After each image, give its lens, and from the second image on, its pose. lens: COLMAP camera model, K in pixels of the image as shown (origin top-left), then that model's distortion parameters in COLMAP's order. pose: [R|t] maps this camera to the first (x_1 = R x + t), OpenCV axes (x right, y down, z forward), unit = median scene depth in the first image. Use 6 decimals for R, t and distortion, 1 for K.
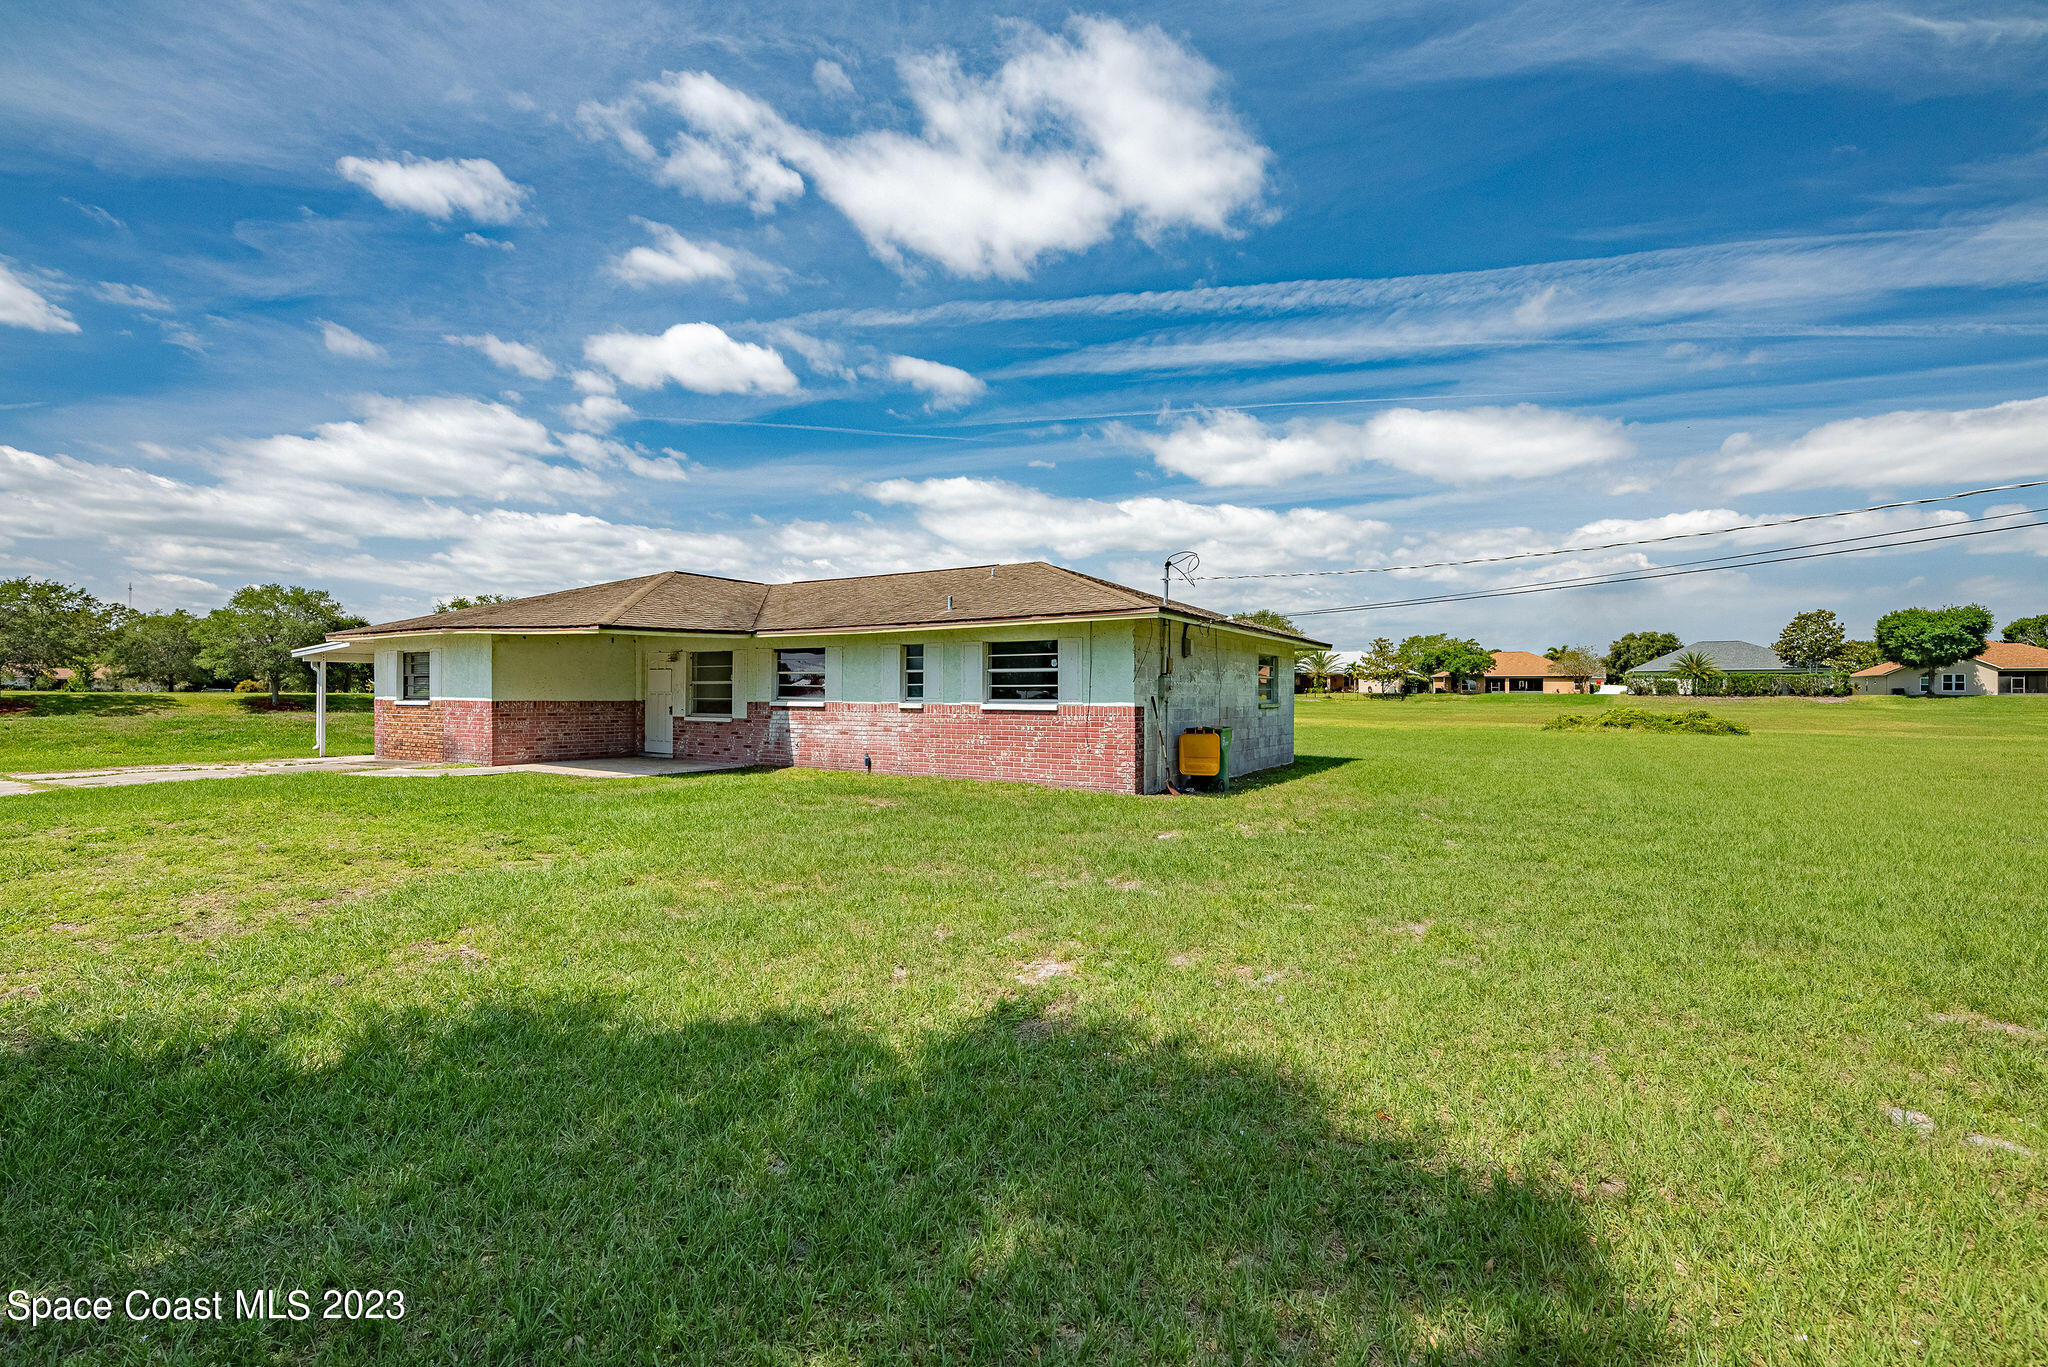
lens RADIAL K [[895.0, 0, 1002.8], [0, 895.0, 723.9], [0, 0, 1]] dist [0.004410, -0.003260]
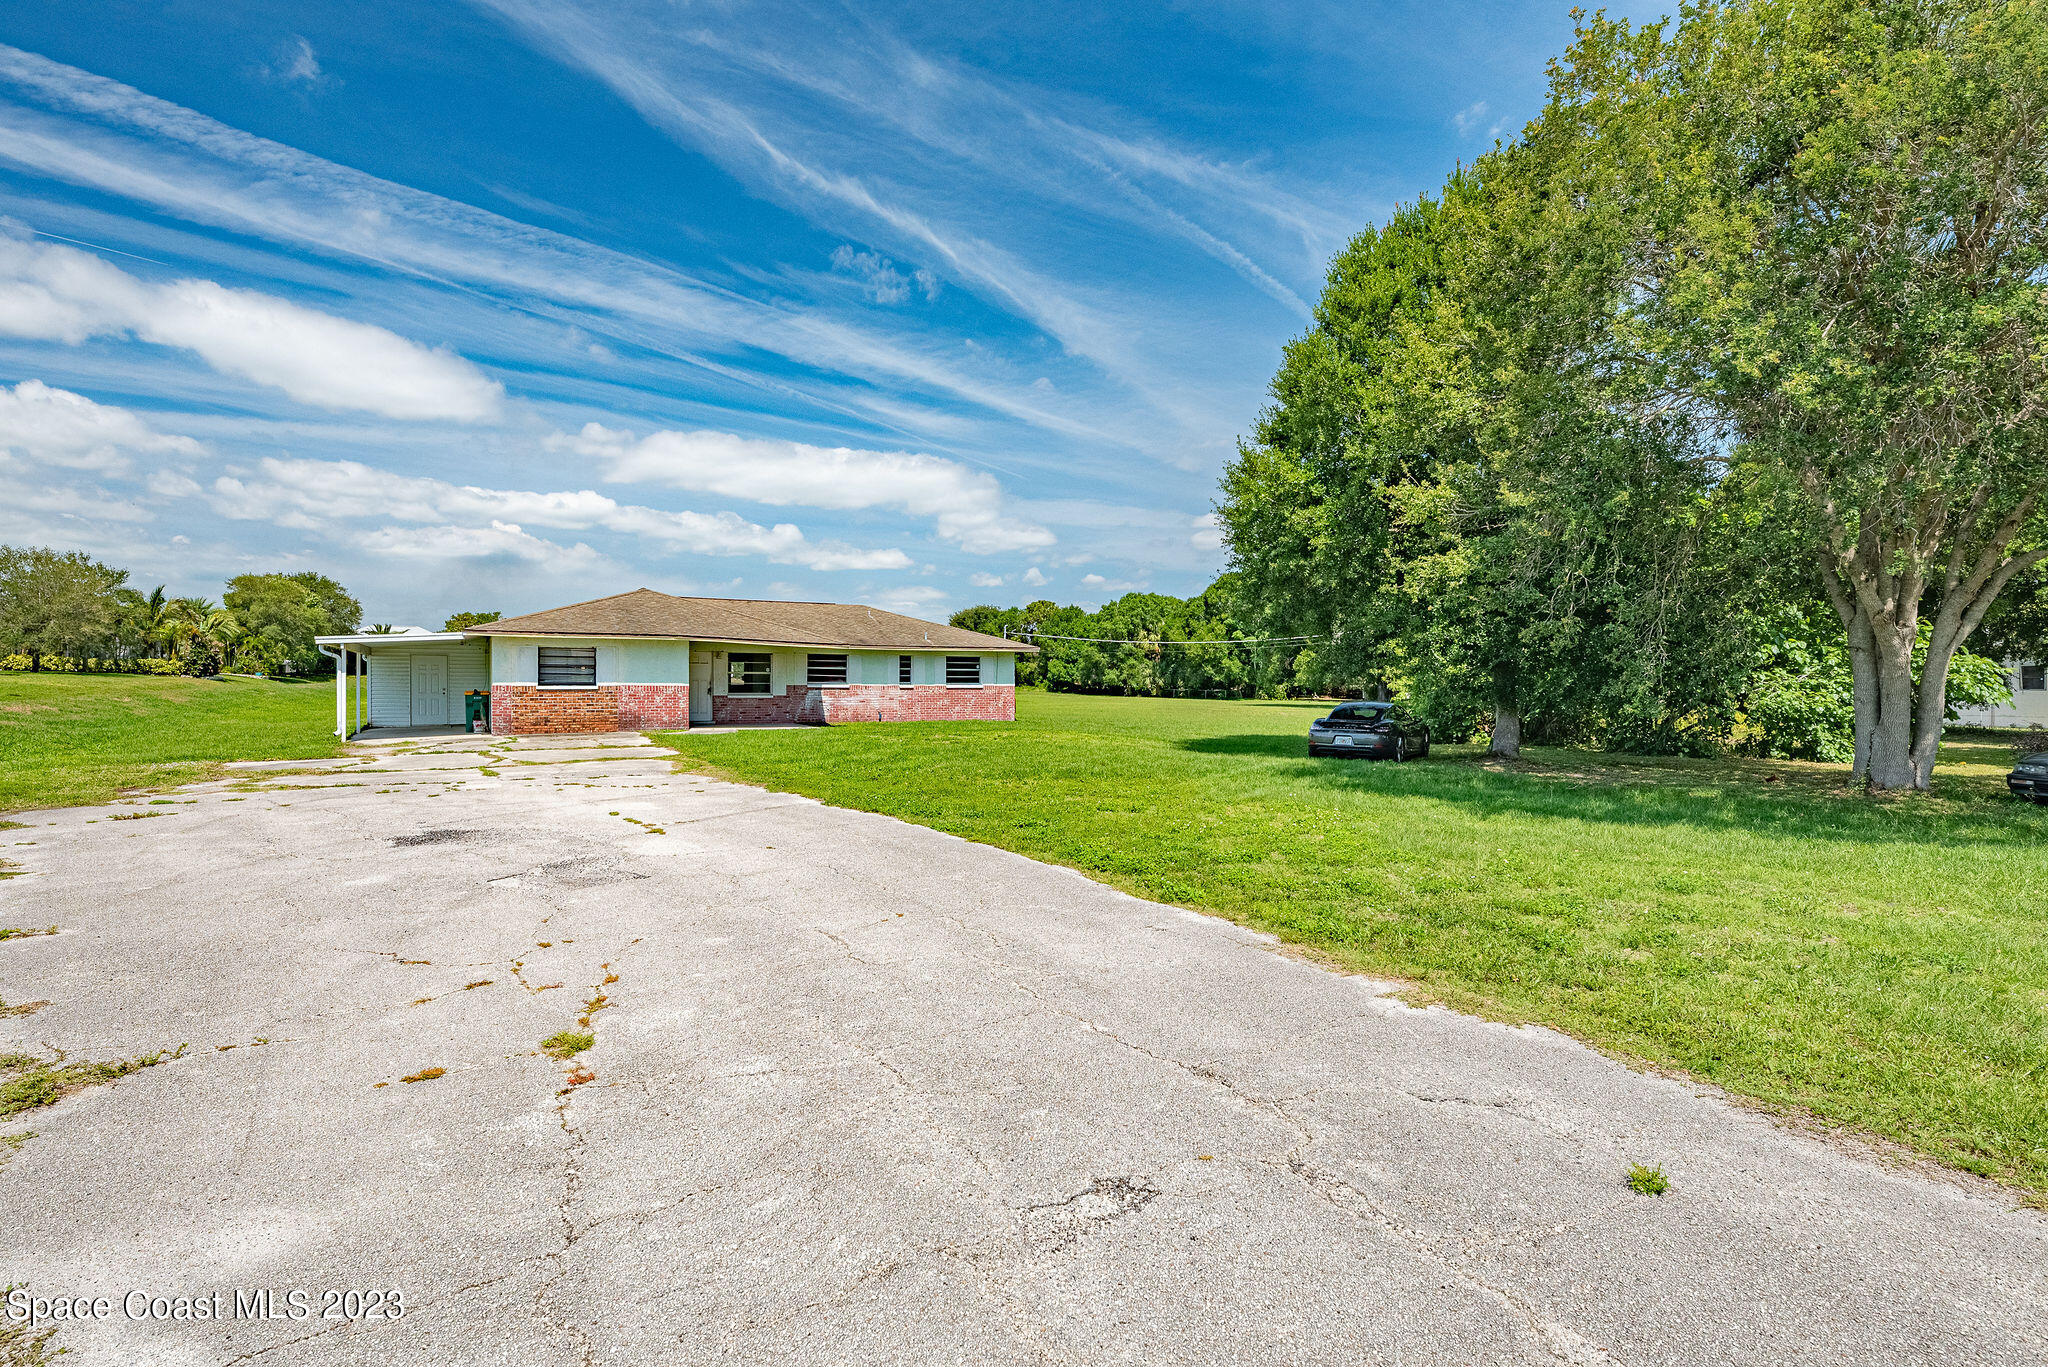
lens RADIAL K [[1009.3, 0, 1034.8], [0, 1009.3, 688.2], [0, 0, 1]] dist [0.015122, 0.001838]
pose [[0.483324, -0.008862, 0.875397, -0.224719], [0.025131, 0.999677, -0.003755, -0.000073], [-0.875081, 0.023814, 0.483391, -0.039673]]
